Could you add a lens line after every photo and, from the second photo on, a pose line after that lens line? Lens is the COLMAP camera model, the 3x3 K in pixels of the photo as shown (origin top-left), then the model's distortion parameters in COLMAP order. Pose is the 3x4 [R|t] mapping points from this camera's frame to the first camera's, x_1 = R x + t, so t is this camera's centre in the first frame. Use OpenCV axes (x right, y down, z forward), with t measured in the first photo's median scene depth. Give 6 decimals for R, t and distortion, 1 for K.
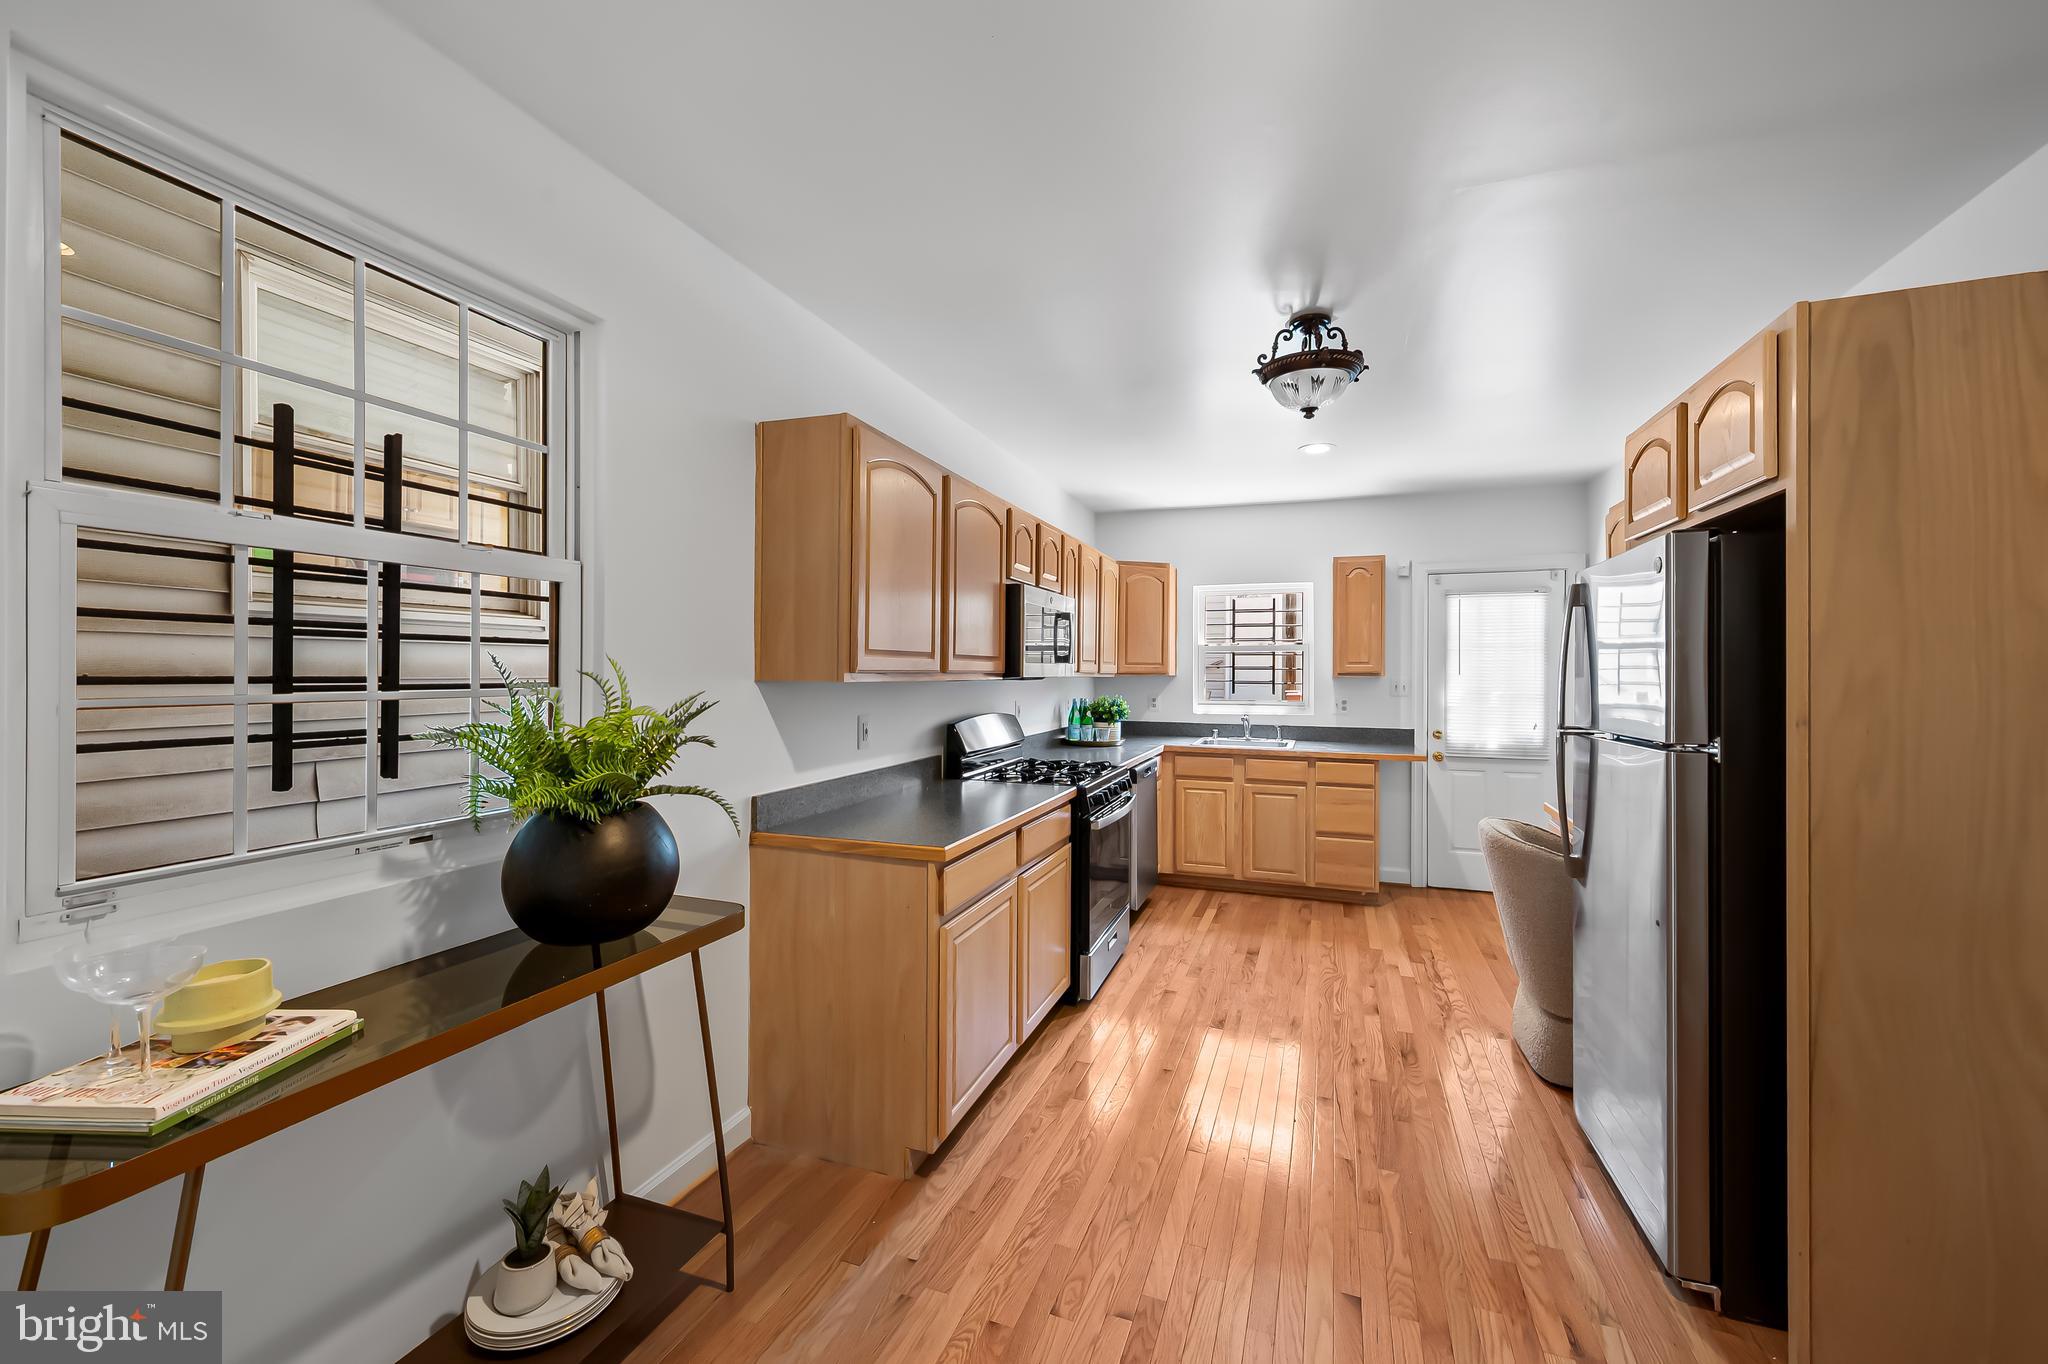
lens RADIAL K [[822.6, 0, 1023.0], [0, 822.6, 669.7], [0, 0, 1]] dist [0.008002, -0.001637]
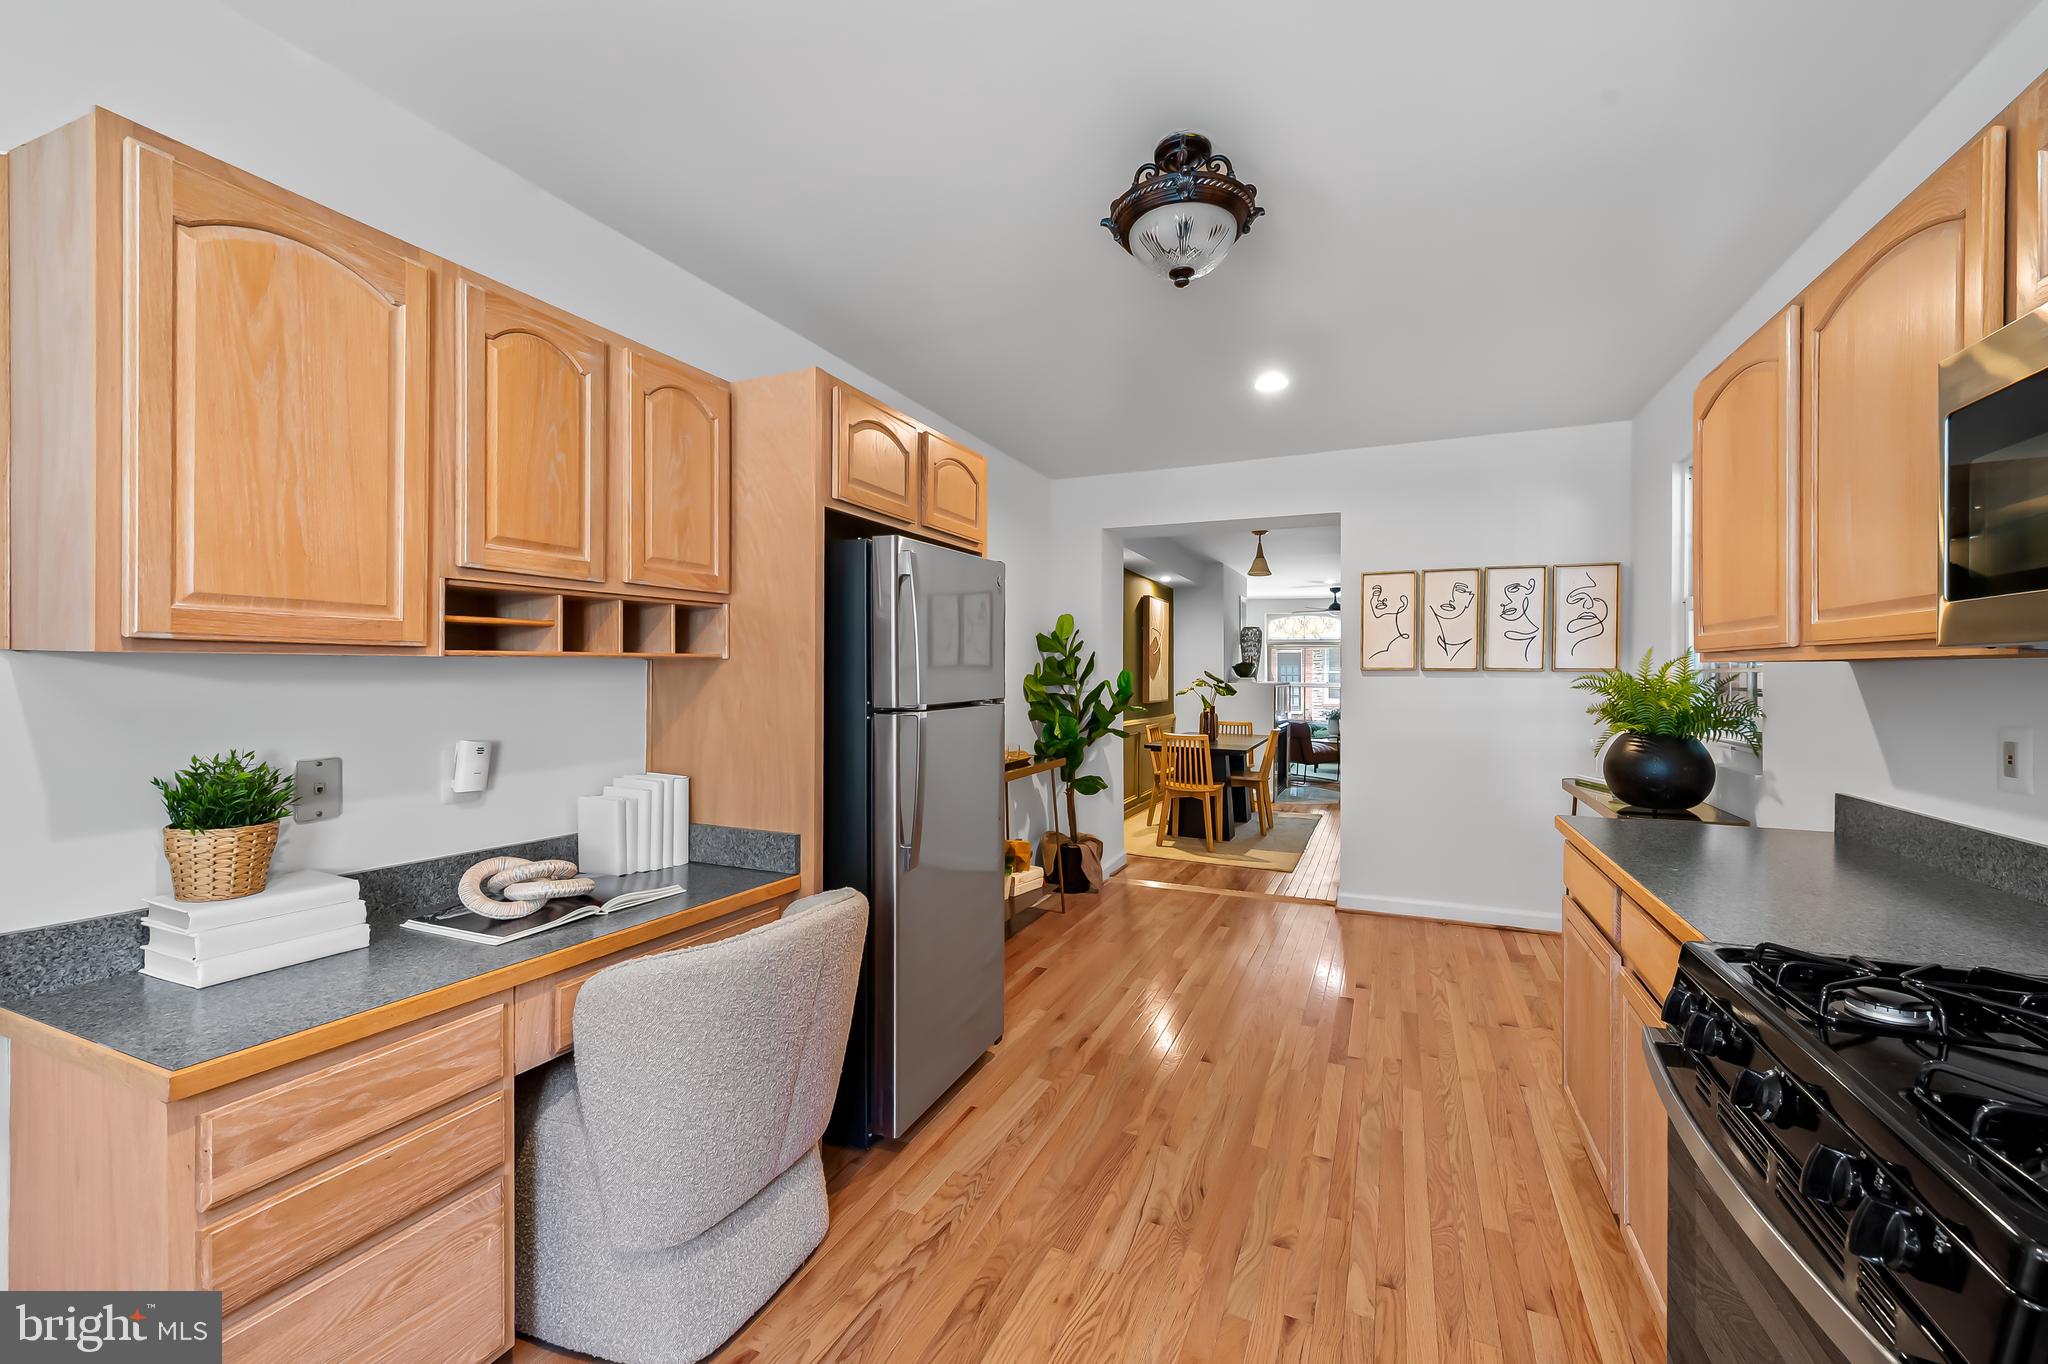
lens RADIAL K [[822.6, 0, 1025.0], [0, 822.6, 676.1], [0, 0, 1]] dist [0.008002, -0.001637]
pose [[-0.998365, -0.006520, 0.056790, 0.237916], [-0.006479, 0.999979, 0.000902, 0.016369], [-0.056794, 0.000532, -0.998386, 0.931893]]
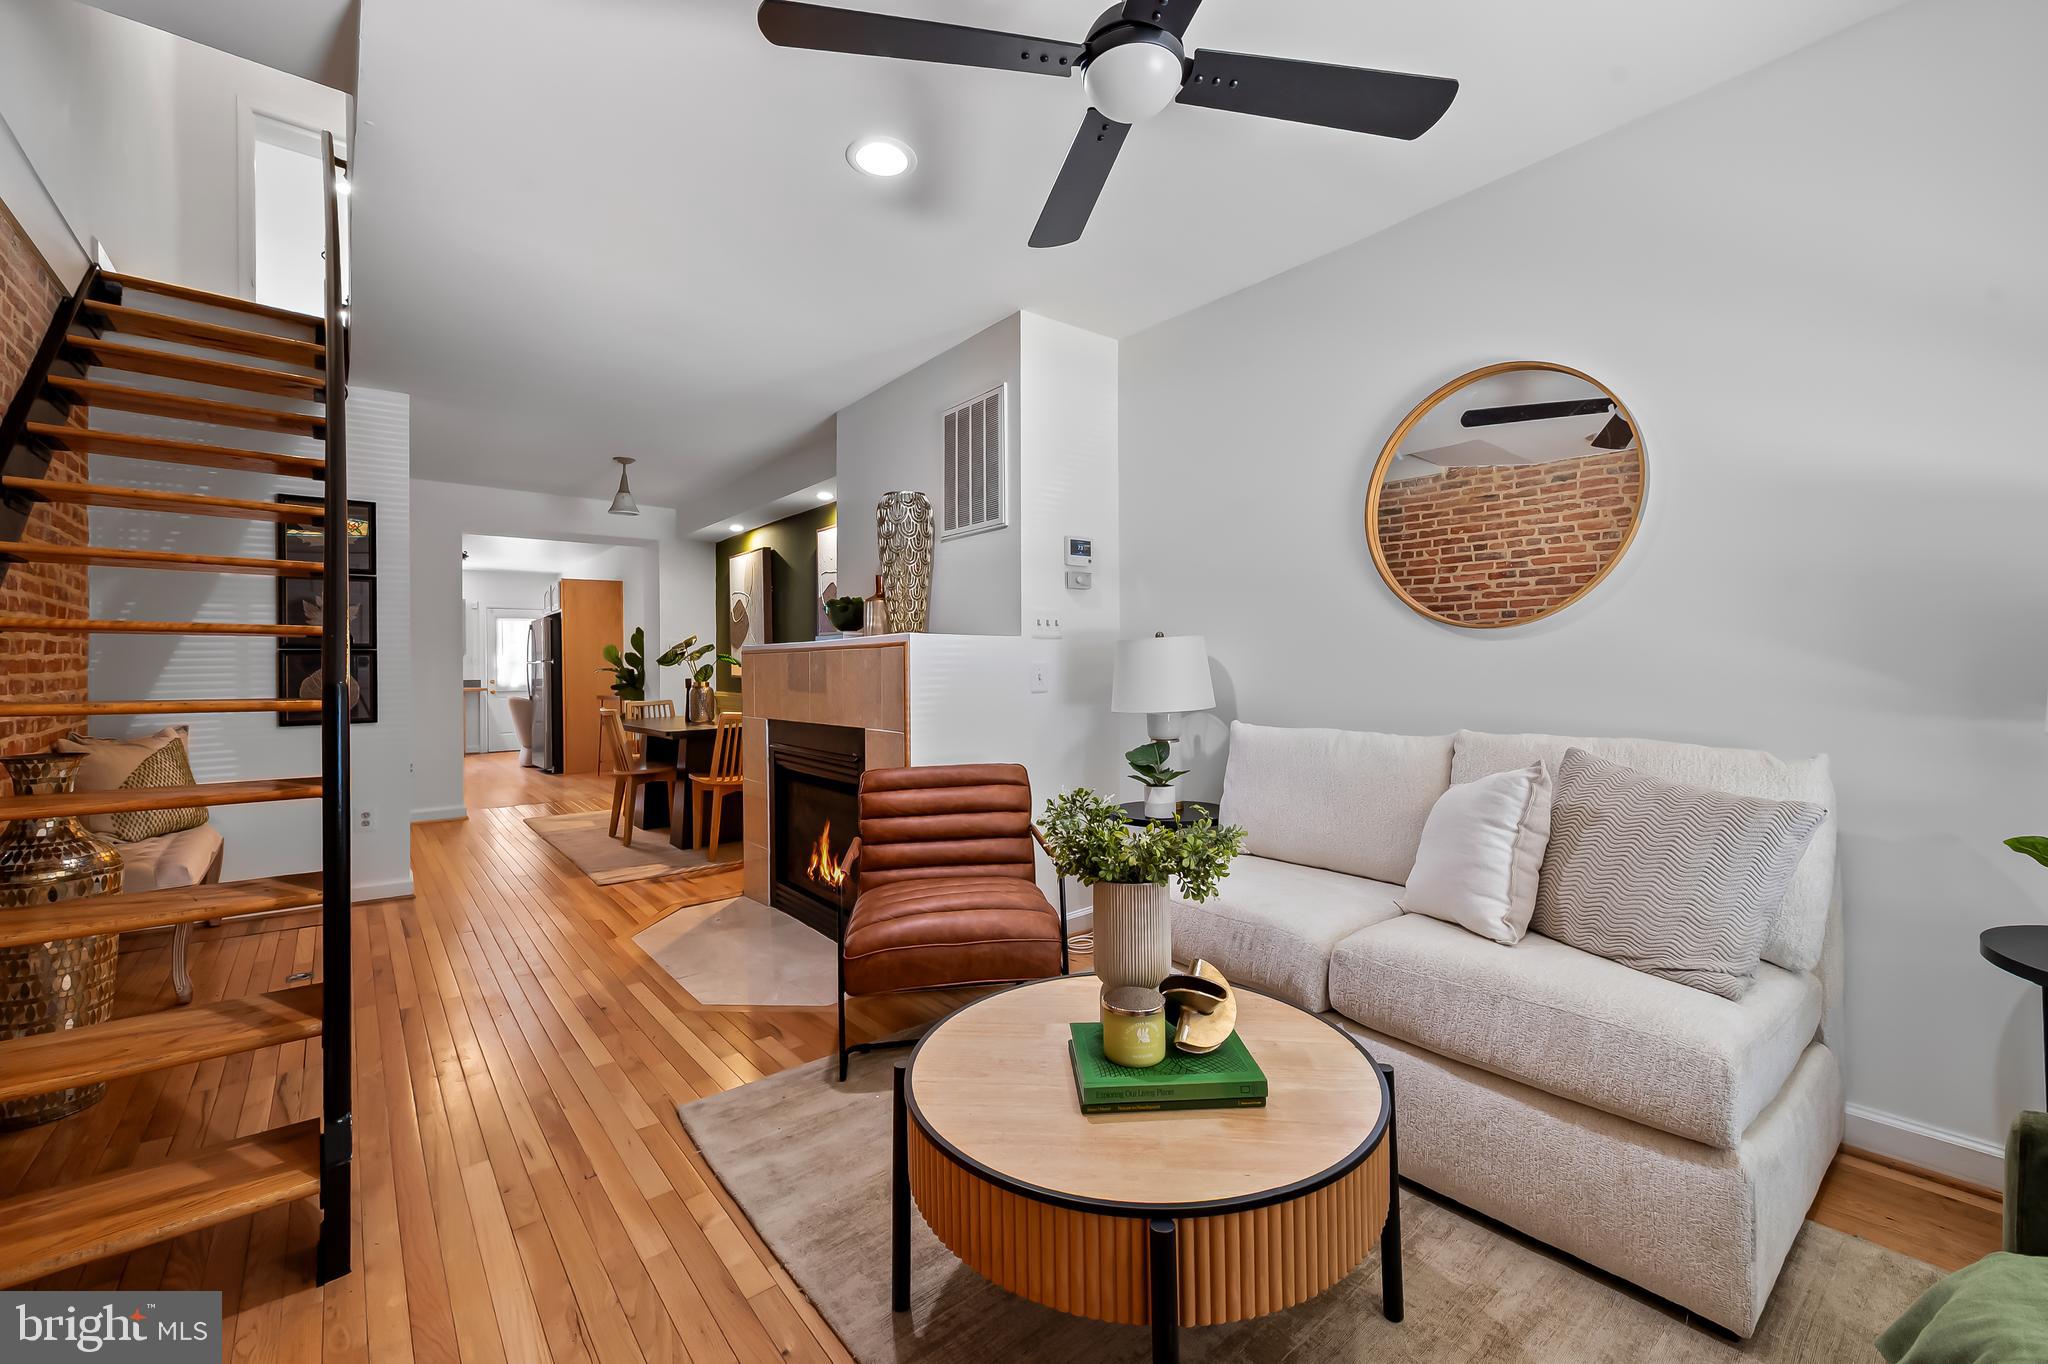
lens RADIAL K [[822.6, 0, 1034.5], [0, 822.6, 662.7], [0, 0, 1]] dist [0.008002, -0.001637]
pose [[0.501045, -0.004662, 0.865409, -0.713313], [0.012271, 0.999923, -0.001718, 0.053077], [-0.865334, 0.011480, 0.501064, -1.425584]]
